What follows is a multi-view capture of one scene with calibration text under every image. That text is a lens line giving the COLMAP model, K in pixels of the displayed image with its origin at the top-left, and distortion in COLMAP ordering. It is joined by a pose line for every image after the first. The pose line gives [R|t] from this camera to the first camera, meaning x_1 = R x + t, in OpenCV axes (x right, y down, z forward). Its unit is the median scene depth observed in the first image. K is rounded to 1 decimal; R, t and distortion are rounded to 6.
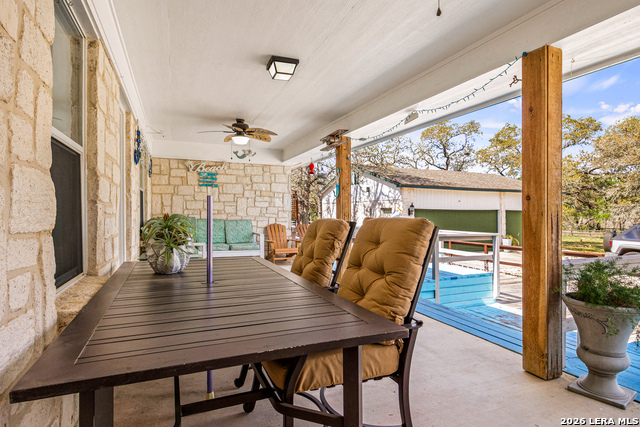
lens RADIAL K [[346.9, 0, 320.2], [0, 346.9, 214.3], [0, 0, 1]] dist [0.001791, 0.000233]
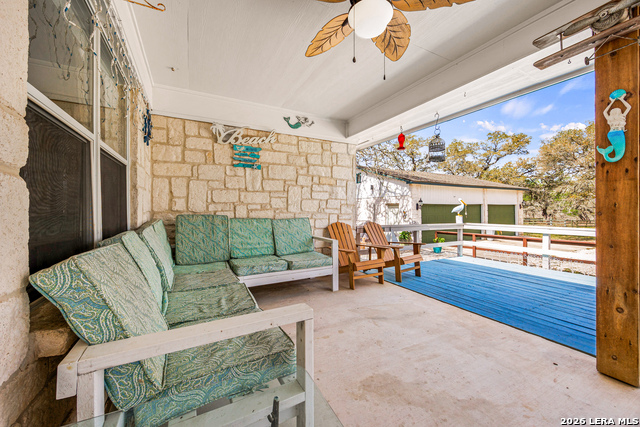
lens RADIAL K [[248.8, 0, 323.6], [0, 248.8, 204.0], [0, 0, 1]] dist [-0.003085, 0.000017]
pose [[0.994835, -0.012170, 0.100772, -0.218456], [0.014952, 0.999526, -0.026900, 0.002152], [-0.100397, 0.028268, 0.994546, 0.504556]]
